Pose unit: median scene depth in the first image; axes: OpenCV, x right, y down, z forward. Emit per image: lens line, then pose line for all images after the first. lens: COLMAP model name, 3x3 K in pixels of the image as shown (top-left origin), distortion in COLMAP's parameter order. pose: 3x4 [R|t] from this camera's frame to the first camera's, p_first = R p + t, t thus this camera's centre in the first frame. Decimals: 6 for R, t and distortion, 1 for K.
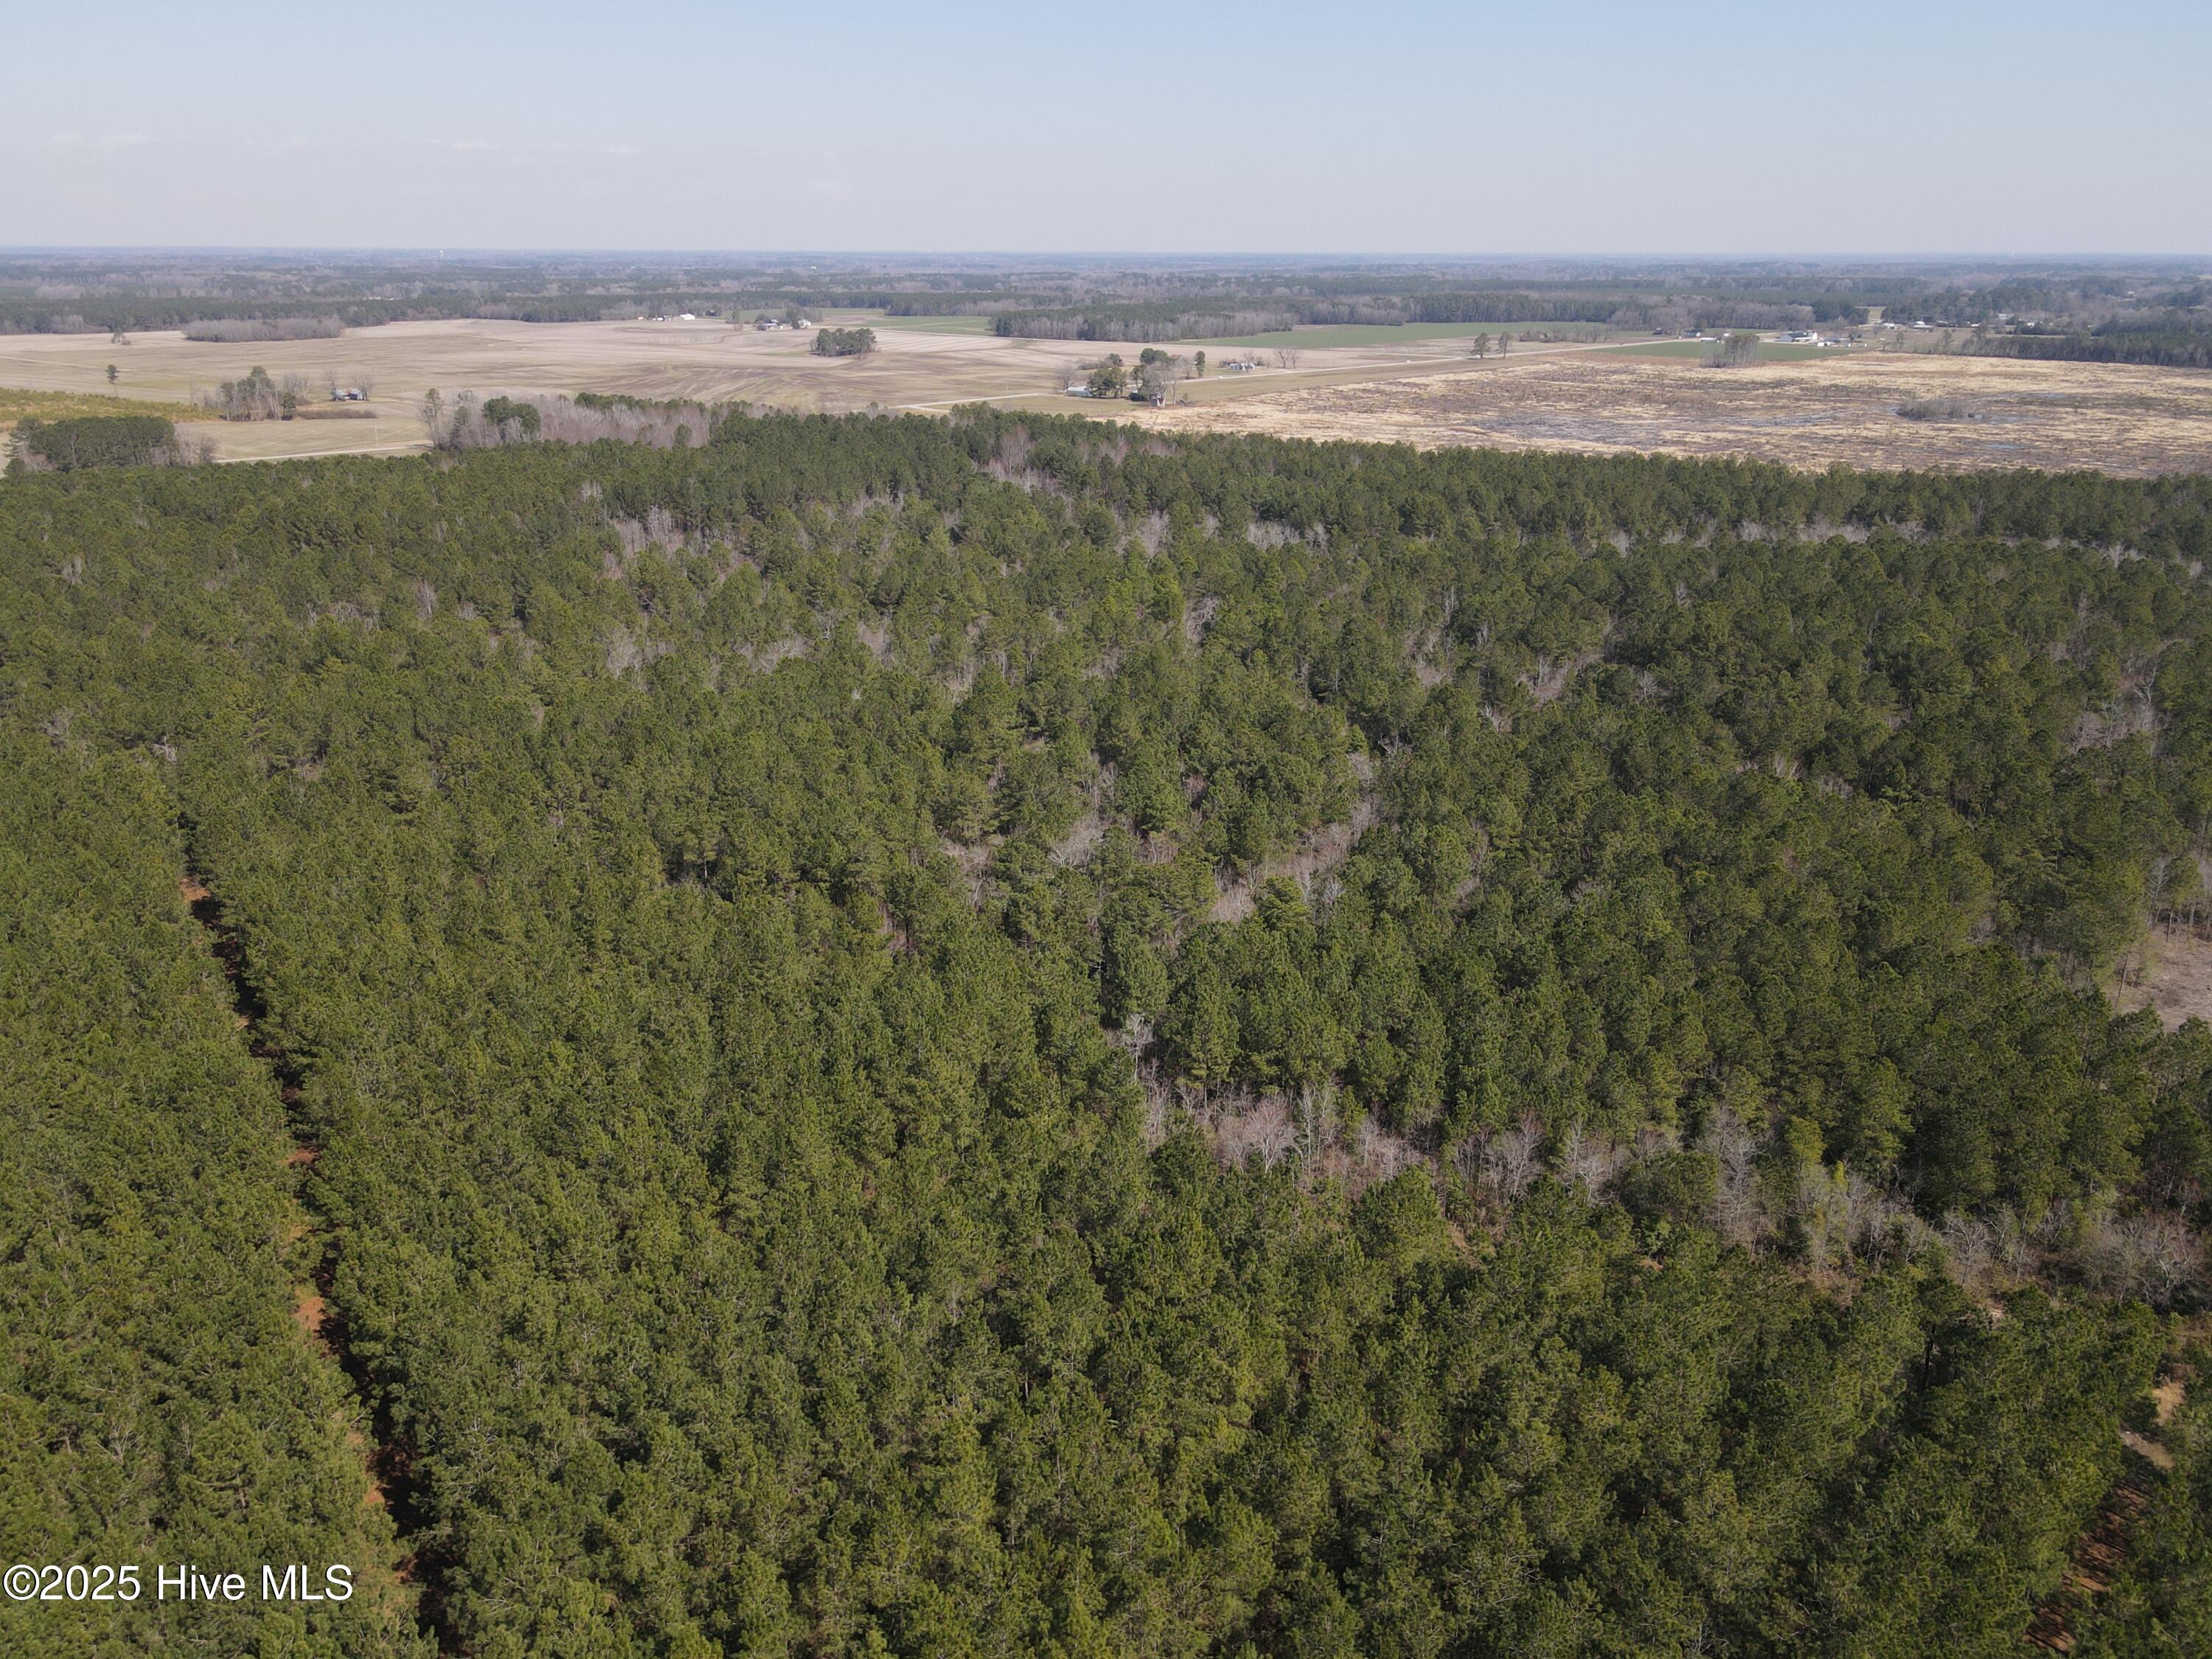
lens RADIAL K [[1615.7, 0, 1111.5], [0, 1615.7, 835.1], [0, 0, 1]] dist [0.009286, 0.011762]
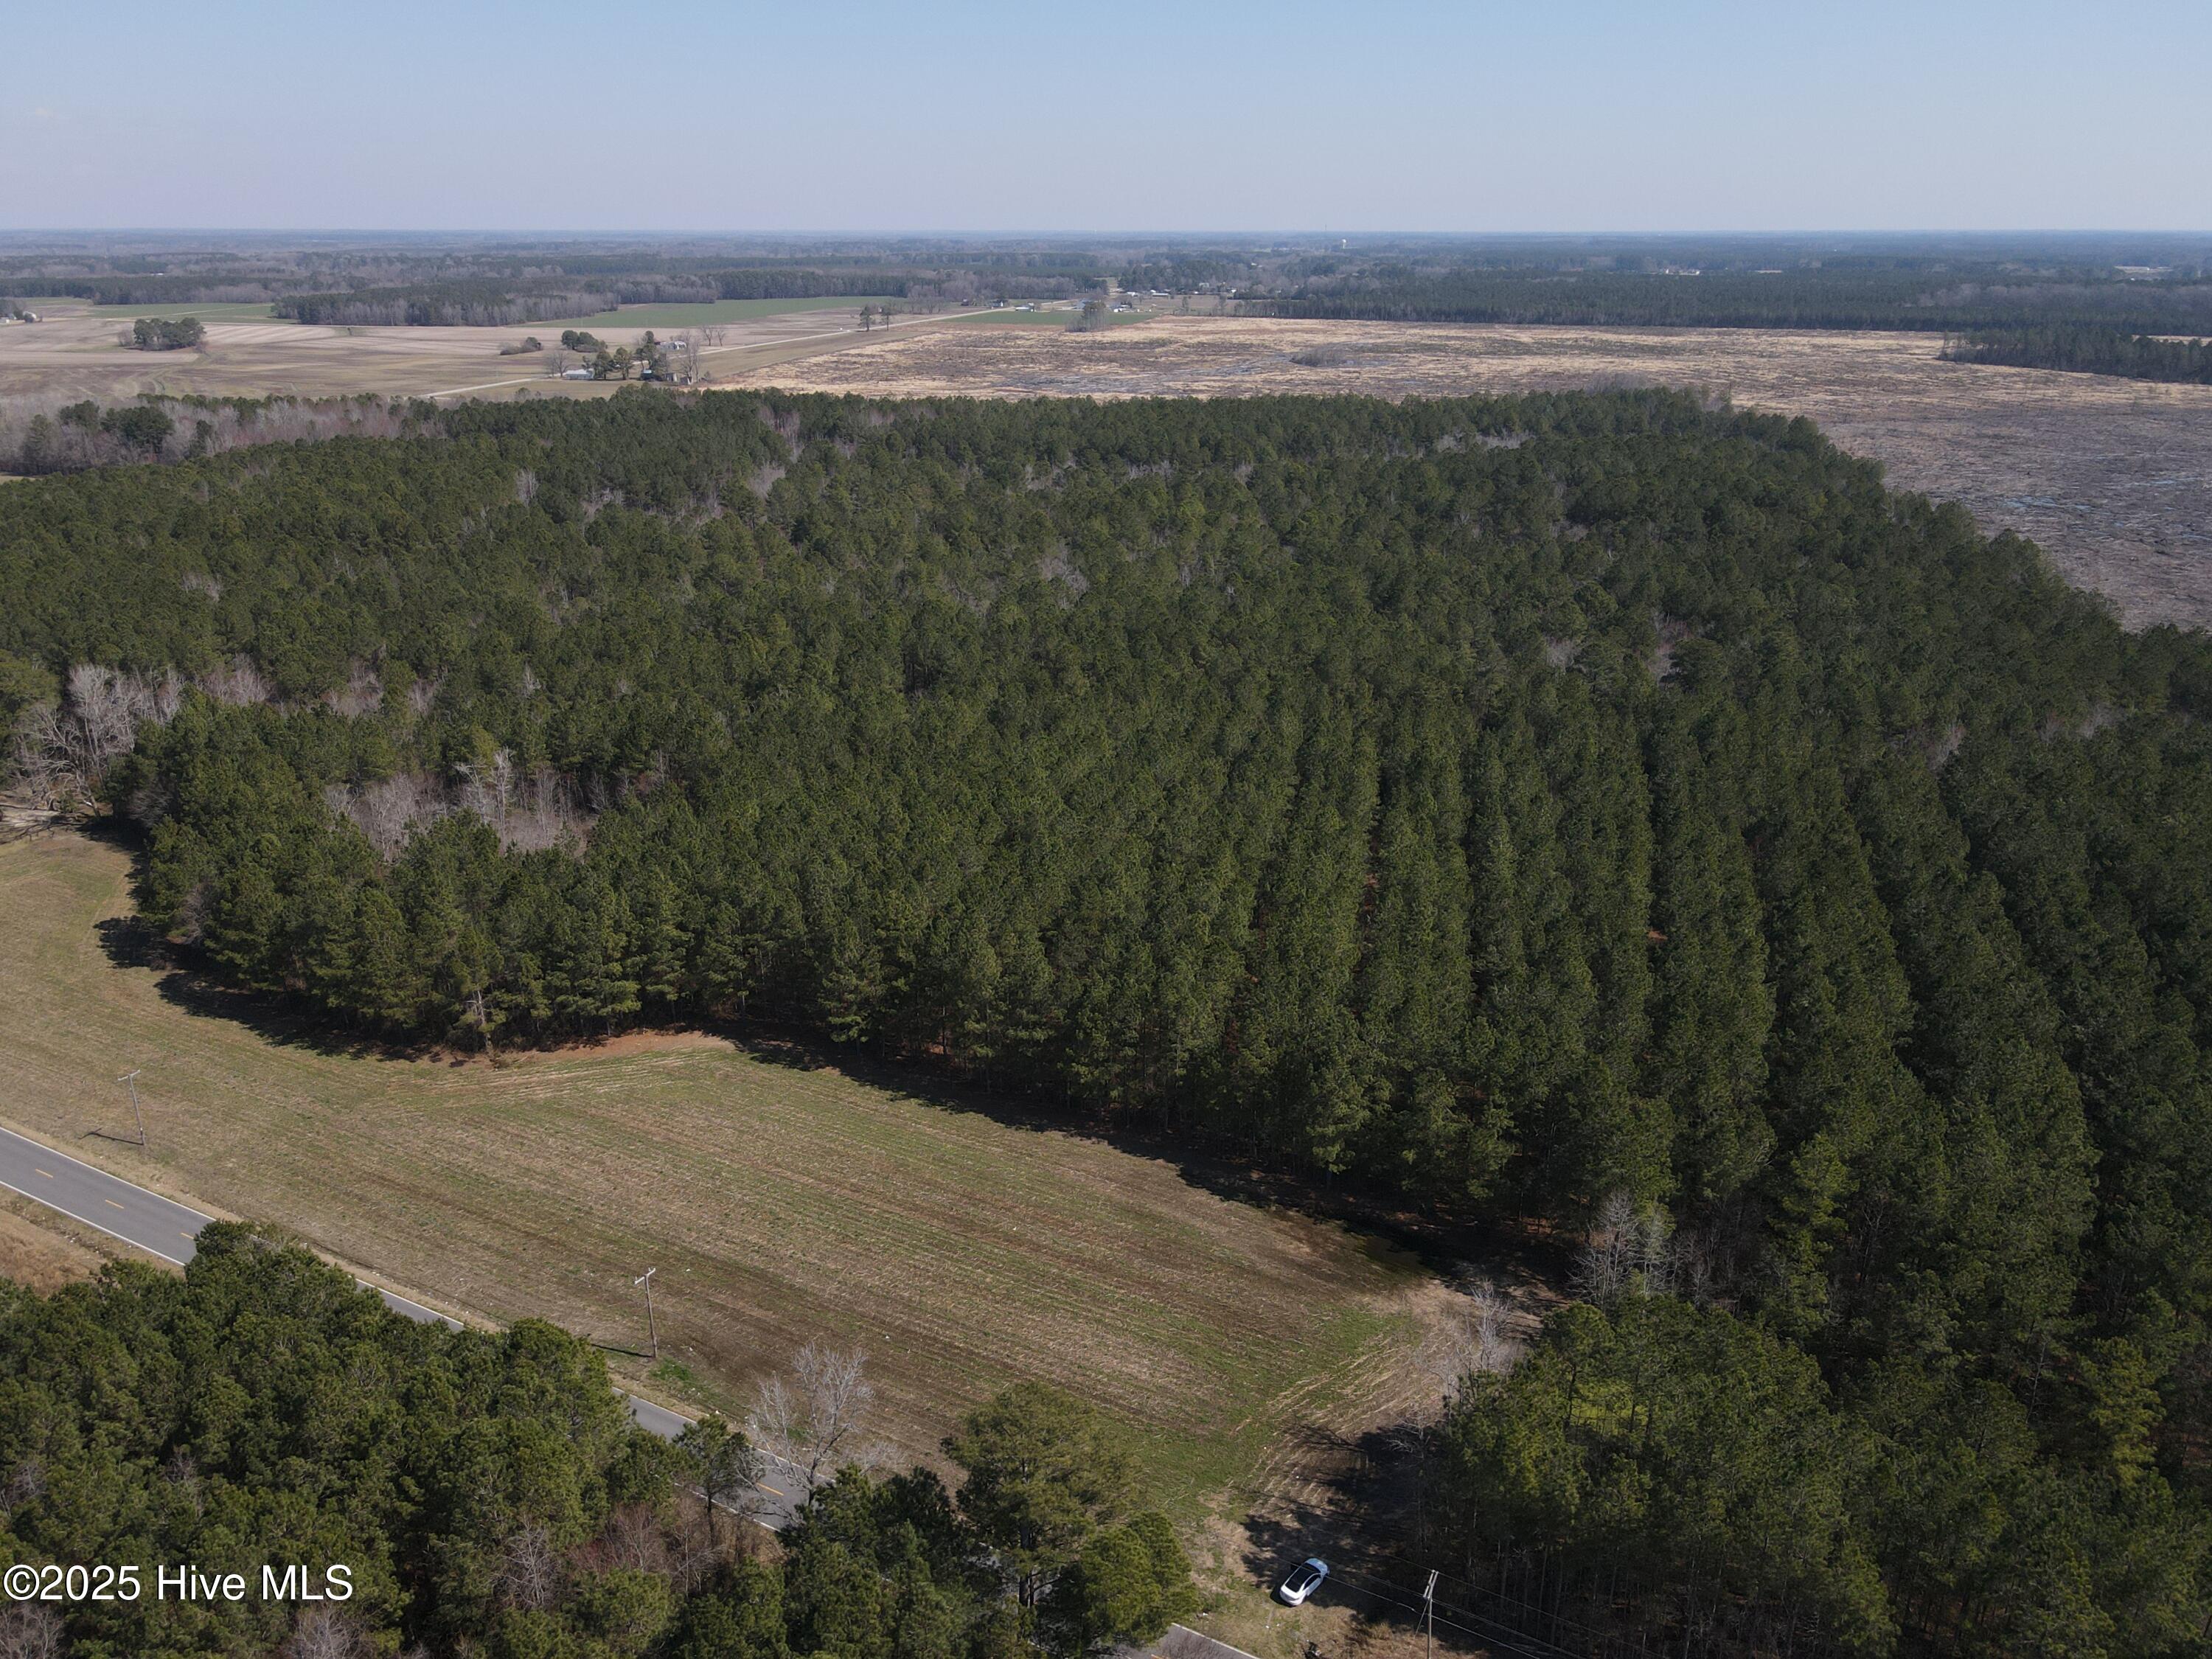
lens RADIAL K [[1615.7, 0, 1111.5], [0, 1615.7, 835.1], [0, 0, 1]] dist [0.009286, 0.011762]
pose [[0.874769, -0.174076, 0.452191, -0.184370], [0.168474, 0.984281, 0.052994, 0.004171], [-0.454308, 0.029825, 0.890345, -0.016046]]
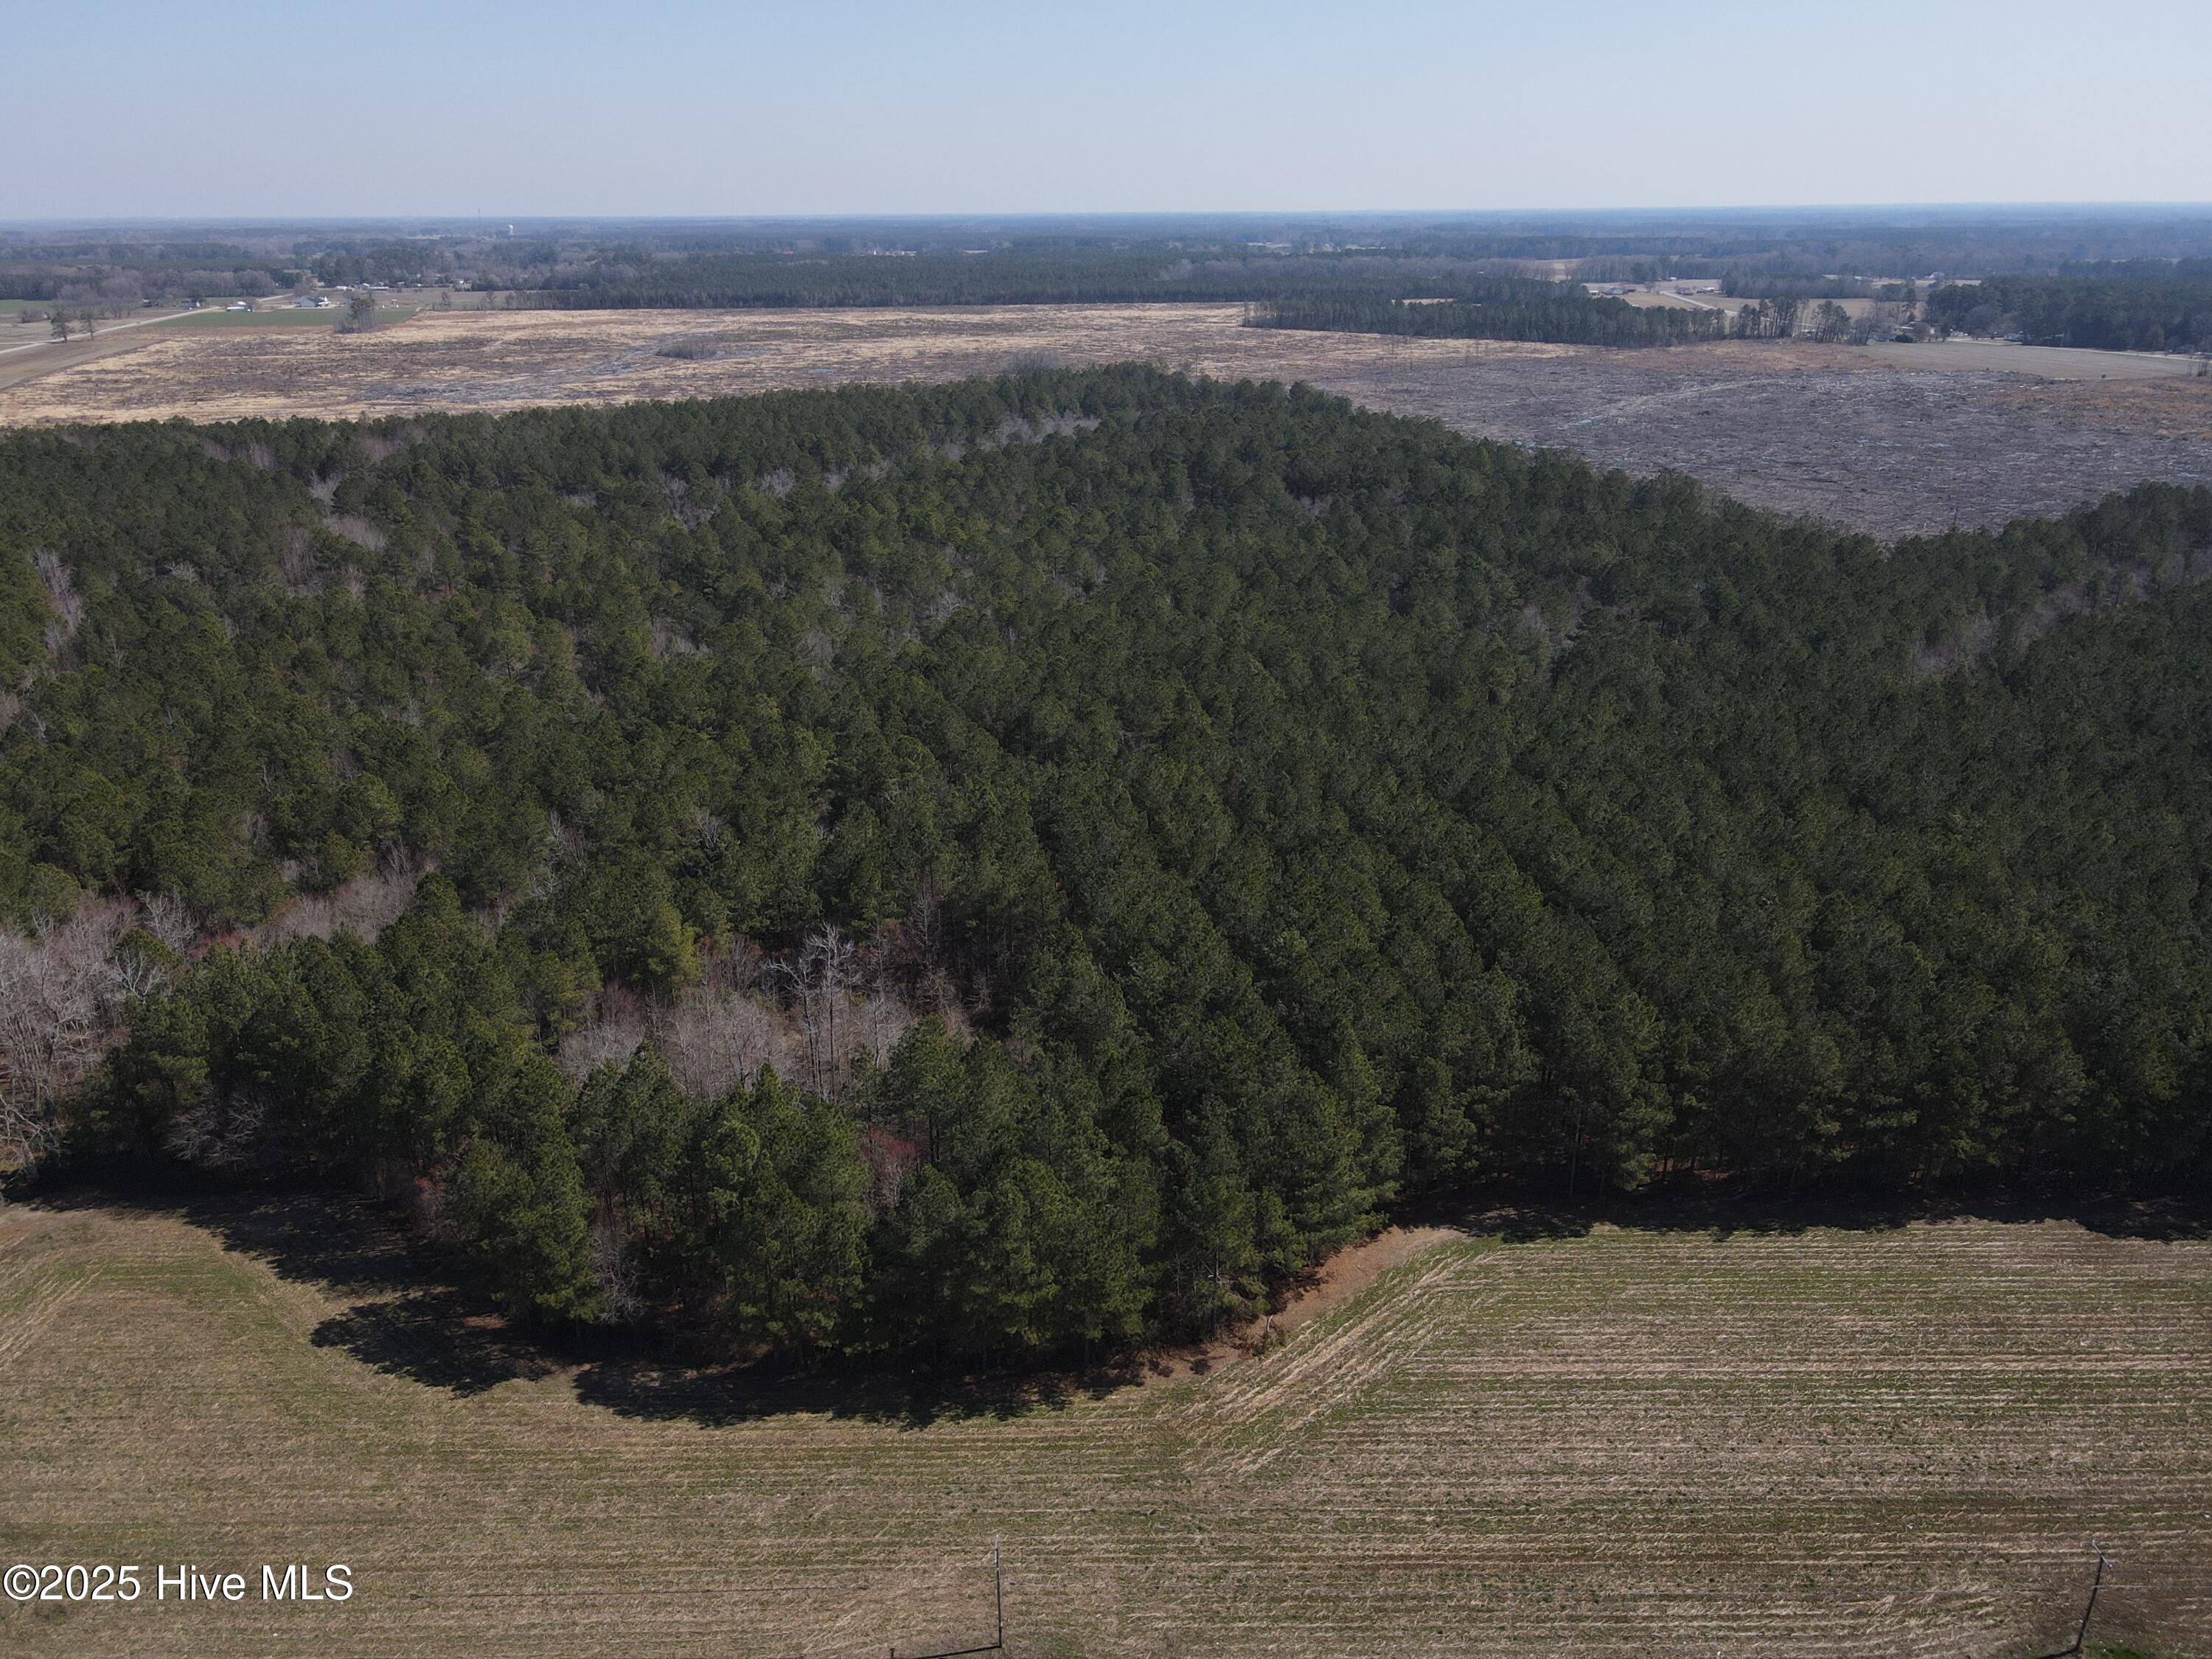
lens RADIAL K [[1615.7, 0, 1111.5], [0, 1615.7, 835.1], [0, 0, 1]] dist [0.009286, 0.011762]
pose [[0.539936, -0.313039, 0.781329, -0.248237], [0.298300, 0.939185, 0.170144, -0.029800], [-0.787074, 0.141204, 0.600479, 0.079272]]
